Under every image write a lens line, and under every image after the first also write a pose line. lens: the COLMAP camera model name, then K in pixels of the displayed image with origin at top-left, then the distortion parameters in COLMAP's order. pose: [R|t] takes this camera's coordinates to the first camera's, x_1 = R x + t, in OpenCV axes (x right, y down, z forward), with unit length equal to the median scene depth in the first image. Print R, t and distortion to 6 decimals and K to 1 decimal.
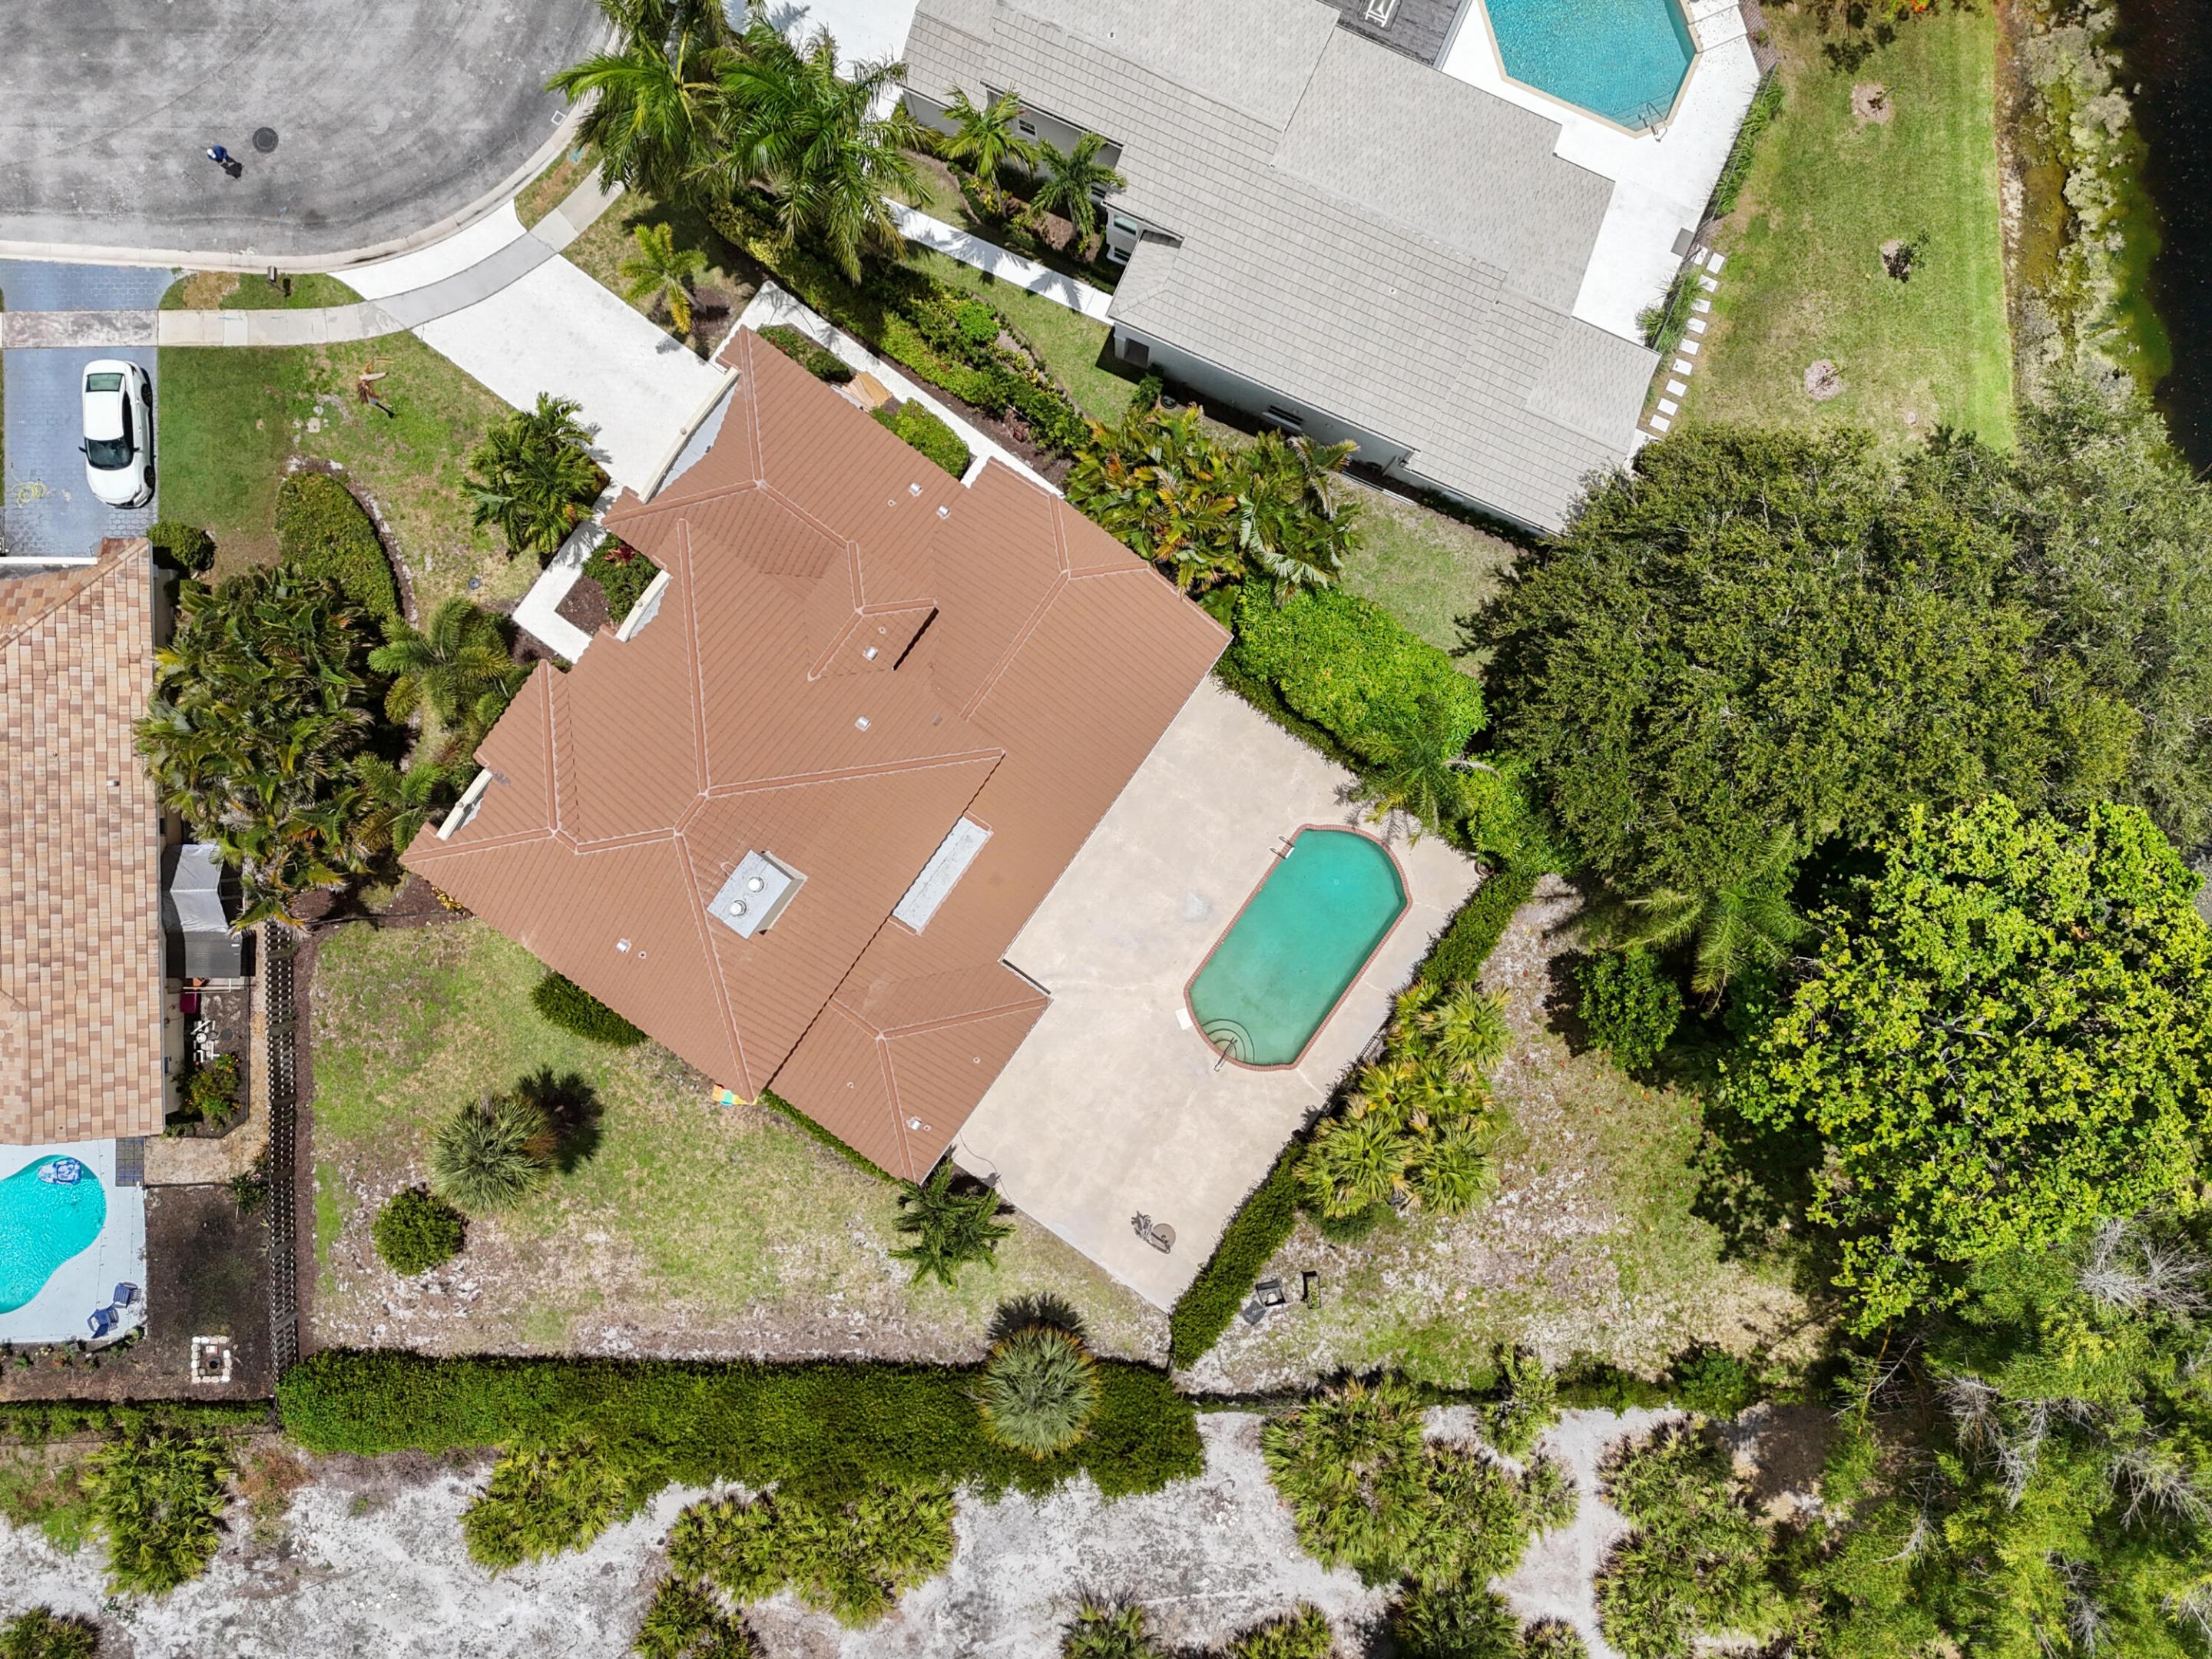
lens RADIAL K [[1629.8, 0, 1099.2], [0, 1629.8, 829.2], [0, 0, 1]] dist [0.066684, -0.062639]
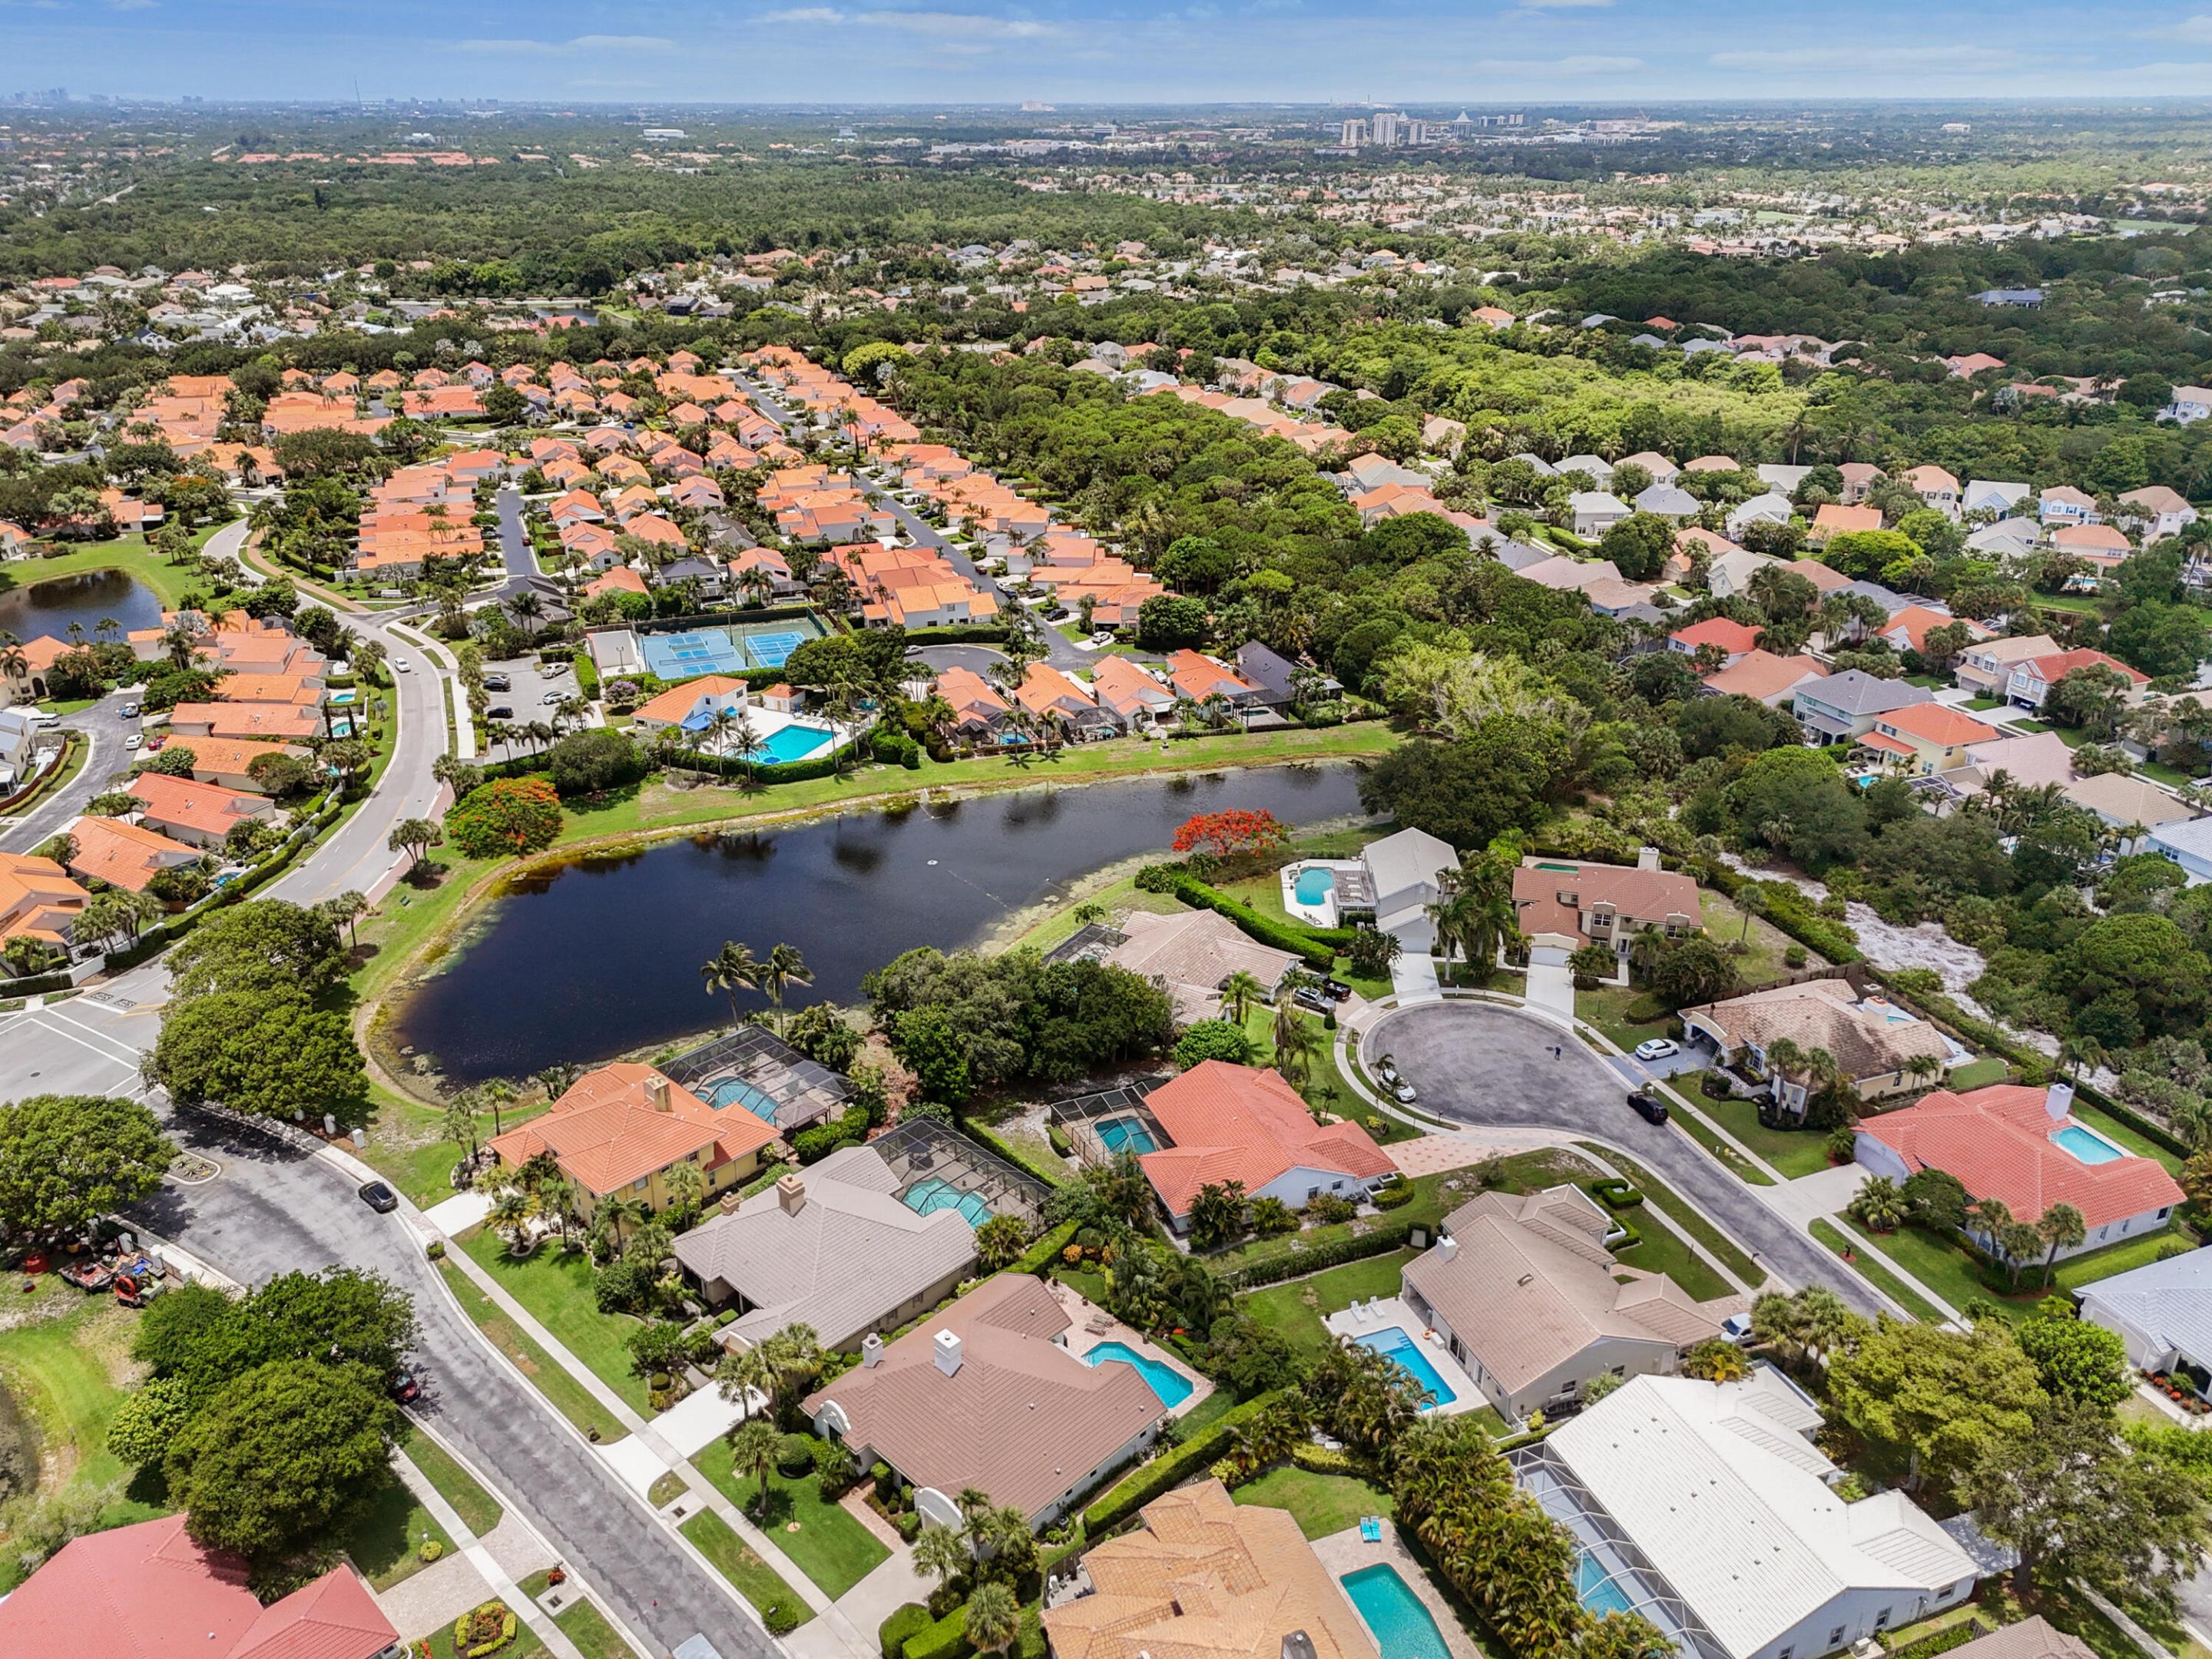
lens RADIAL K [[1629.8, 0, 1097.3], [0, 1629.8, 824.6], [0, 0, 1]] dist [0.066684, -0.062639]
pose [[-0.352266, -0.391072, 0.850277, -2.680038], [0.935858, -0.155812, 0.316058, -2.135982], [0.008882, 0.907075, 0.420875, -0.703081]]
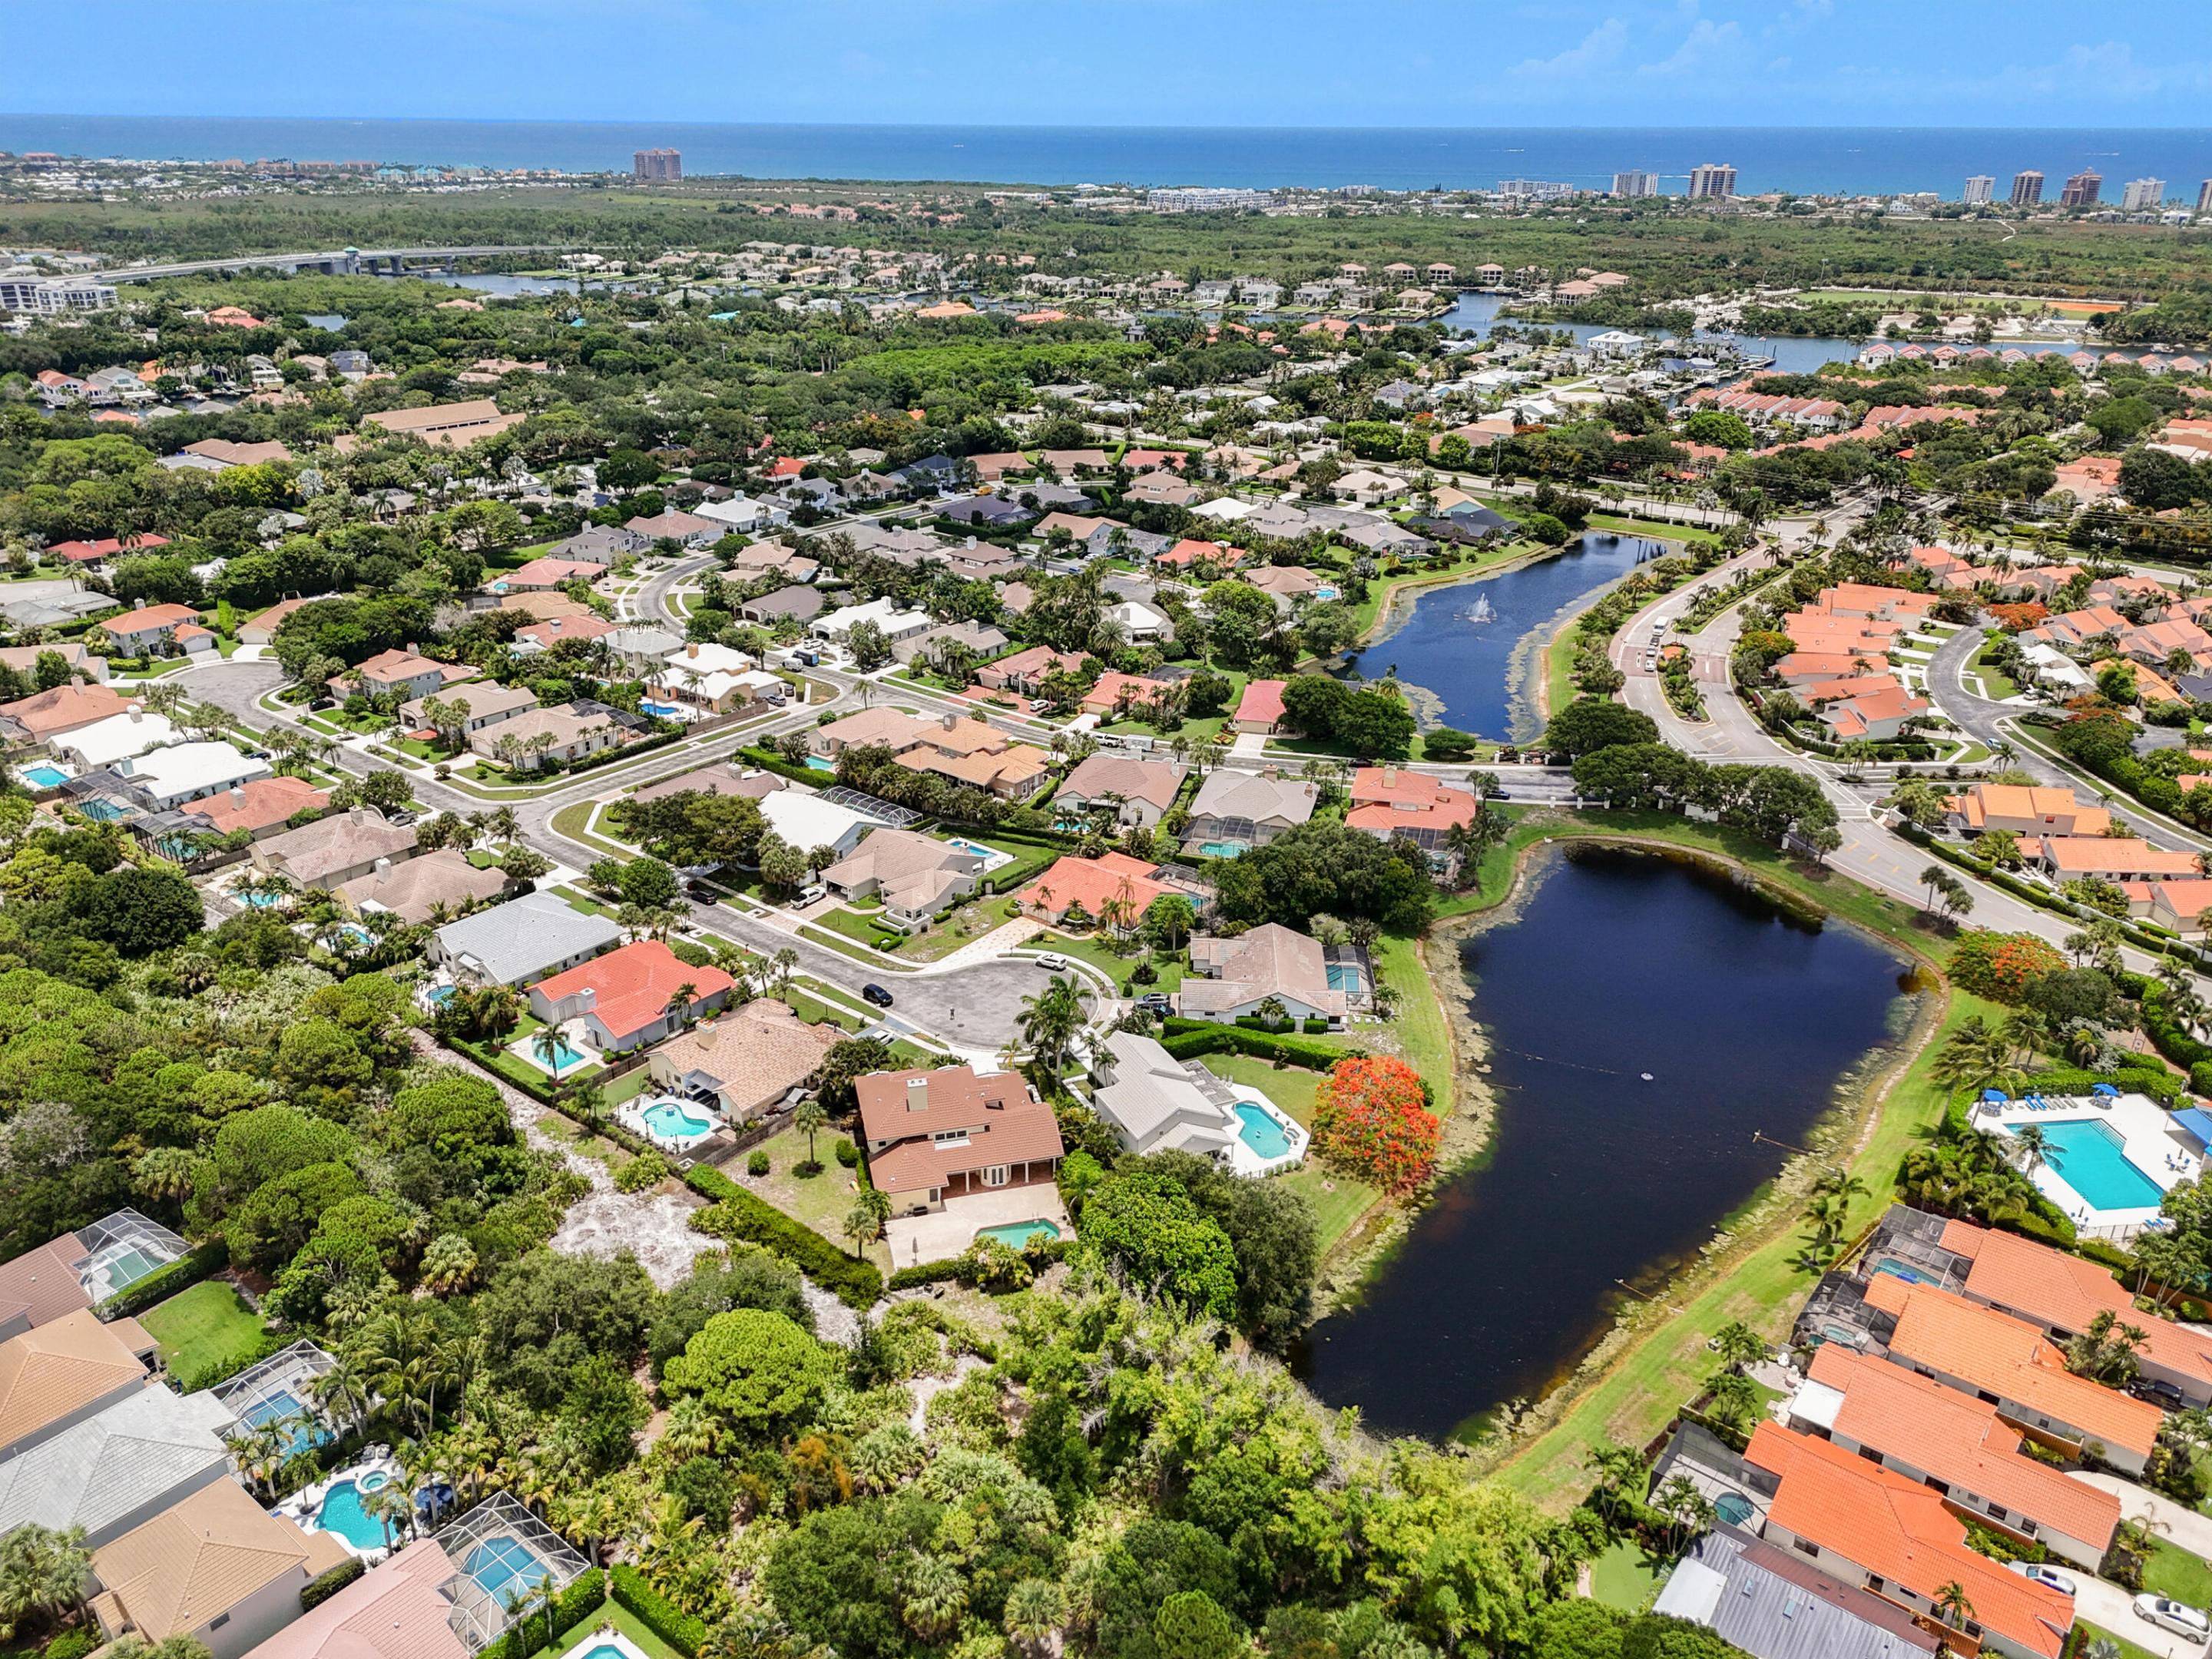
lens RADIAL K [[1629.8, 0, 1113.3], [0, 1629.8, 802.7], [0, 0, 1]] dist [0.066684, -0.062639]
pose [[0.771986, 0.234733, -0.590710, 1.869370], [-0.635629, 0.279560, -0.719599, 1.924070], [-0.003775, 0.930992, 0.365019, -0.854713]]
